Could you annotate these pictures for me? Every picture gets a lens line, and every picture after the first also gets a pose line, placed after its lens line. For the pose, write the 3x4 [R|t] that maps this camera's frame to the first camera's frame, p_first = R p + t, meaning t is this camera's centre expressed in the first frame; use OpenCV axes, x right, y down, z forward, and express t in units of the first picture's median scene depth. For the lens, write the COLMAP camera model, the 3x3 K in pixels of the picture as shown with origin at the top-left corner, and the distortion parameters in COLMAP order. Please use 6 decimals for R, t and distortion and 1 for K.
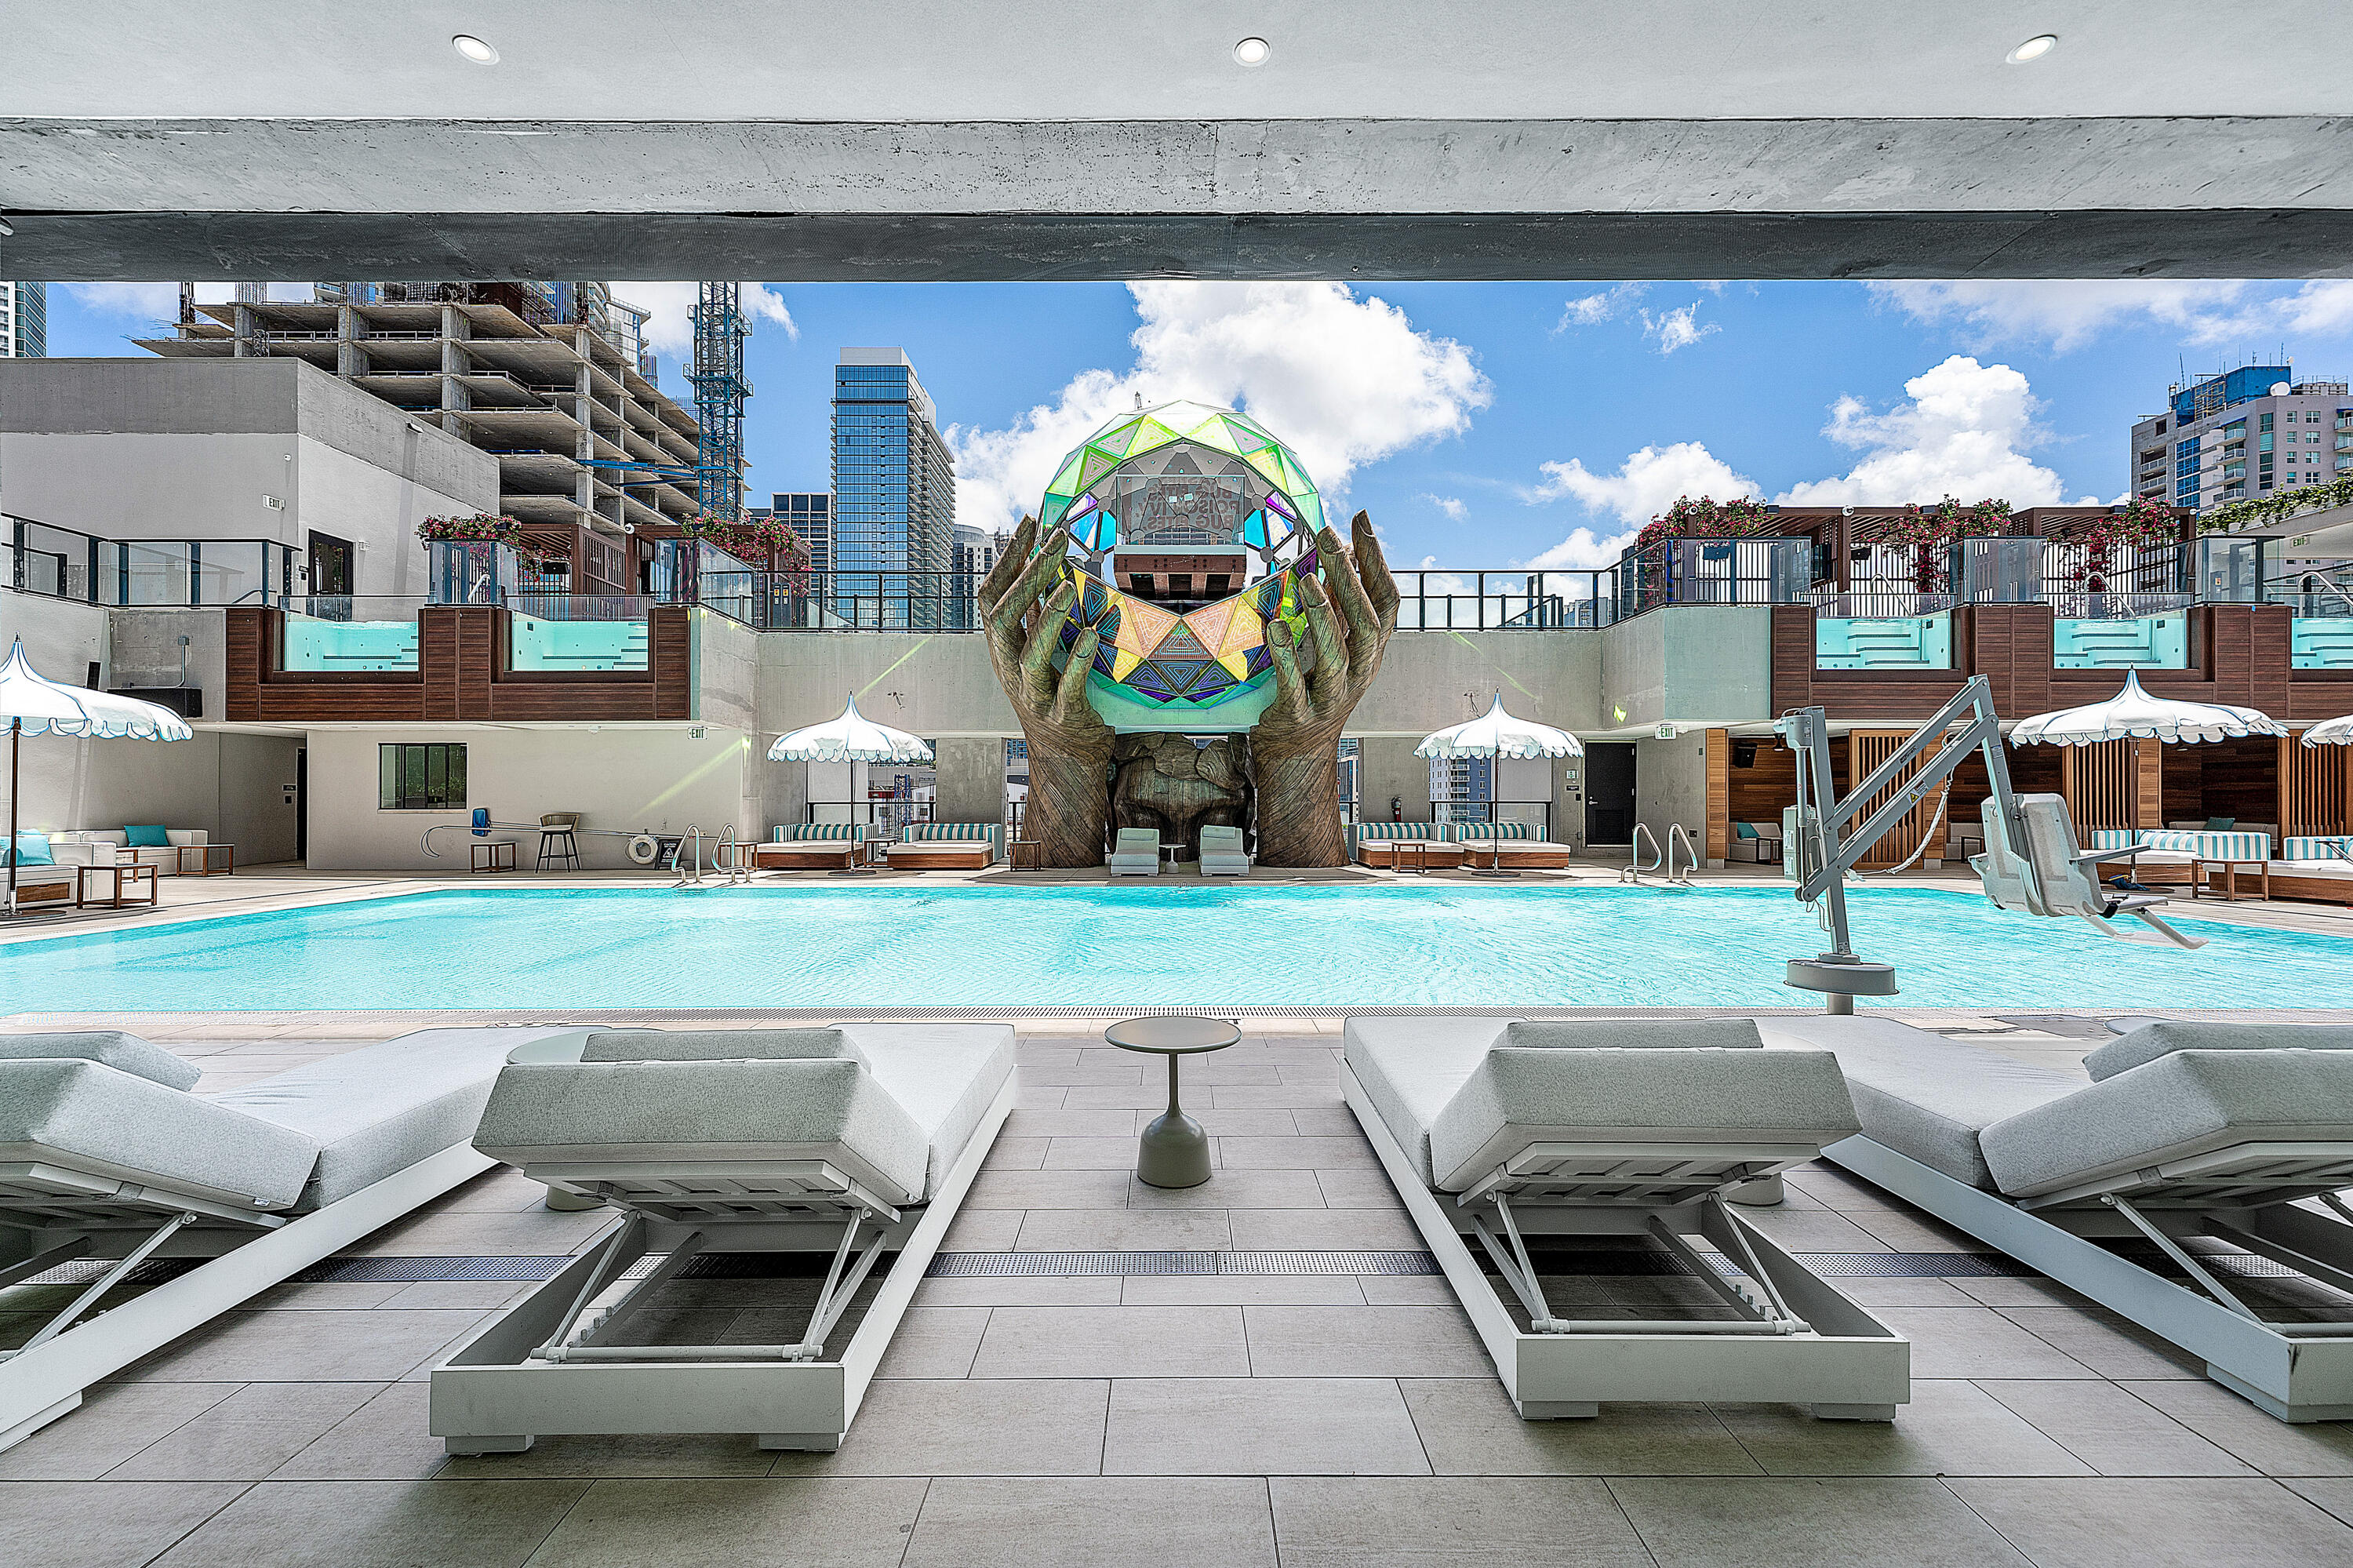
lens RADIAL K [[992.6, 0, 1181.7], [0, 992.6, 795.9], [0, 0, 1]] dist [-0.010112, -0.001988]
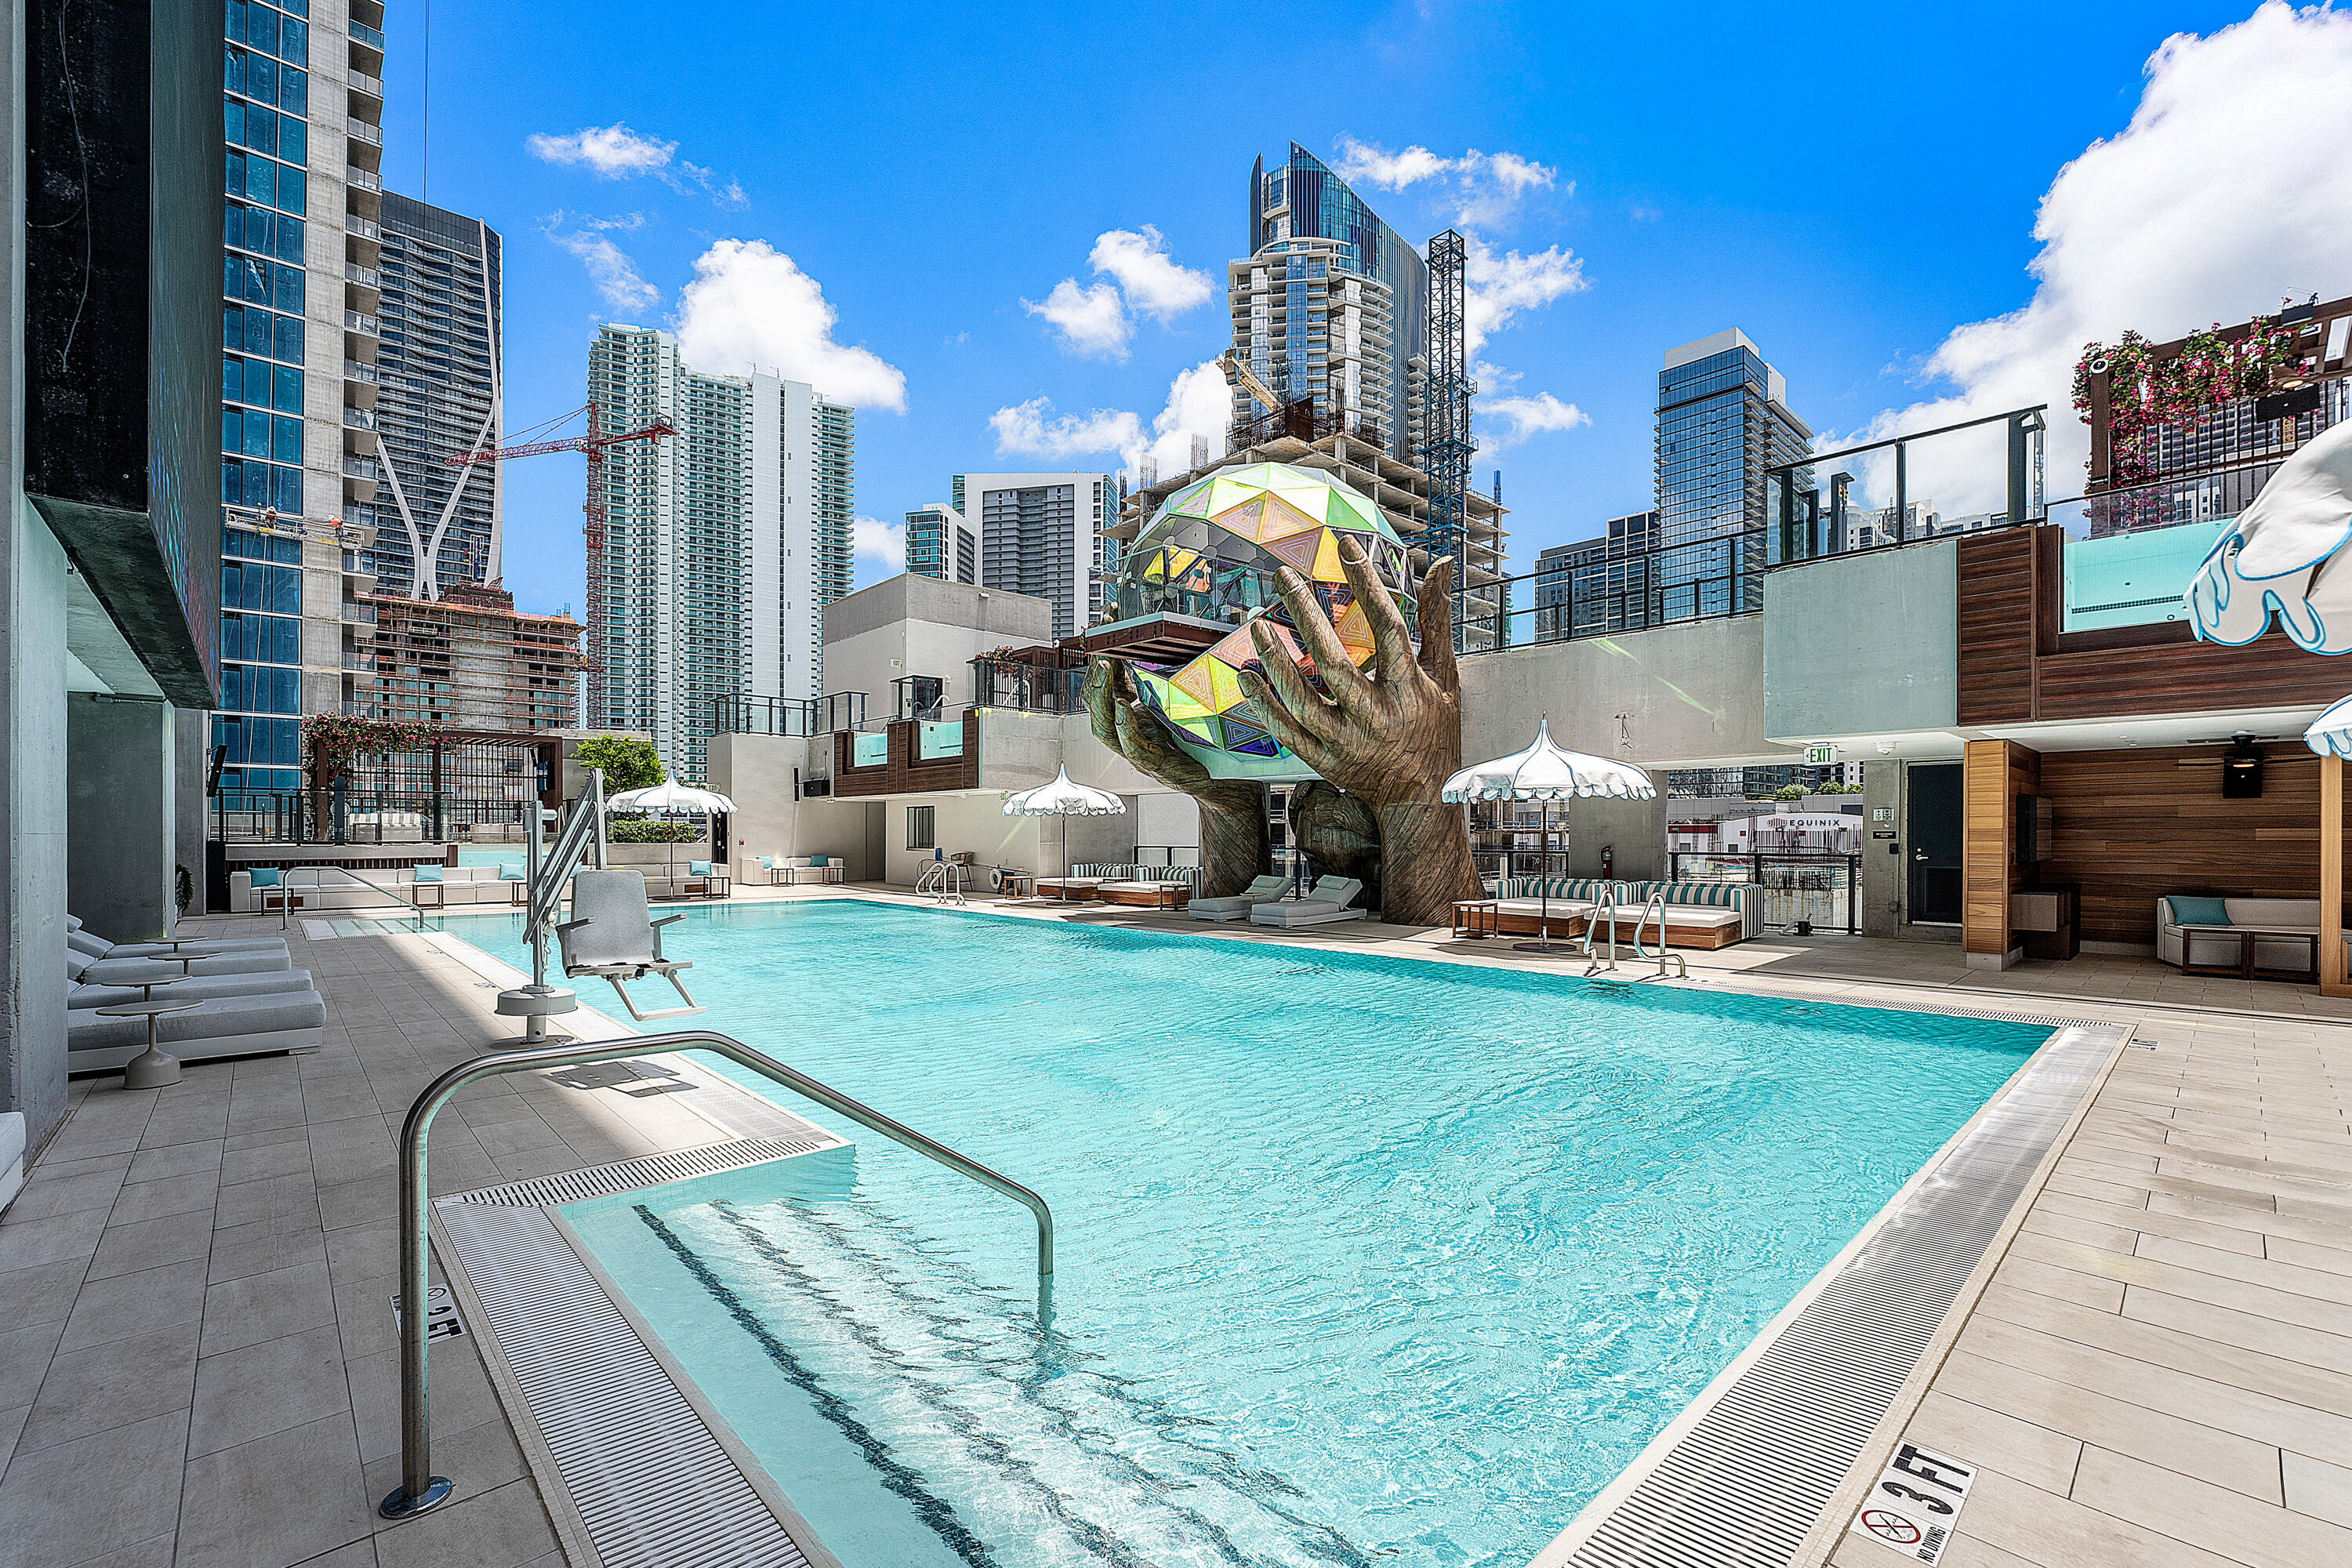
lens RADIAL K [[992.2, 0, 1193.2], [0, 992.2, 825.0], [0, 0, 1]] dist [-0.010112, -0.001988]
pose [[0.674295, -0.003733, -0.738452, 0.634527], [0.006617, 0.999978, 0.000987, -0.020286], [0.738432, -0.005552, 0.674305, 0.228726]]
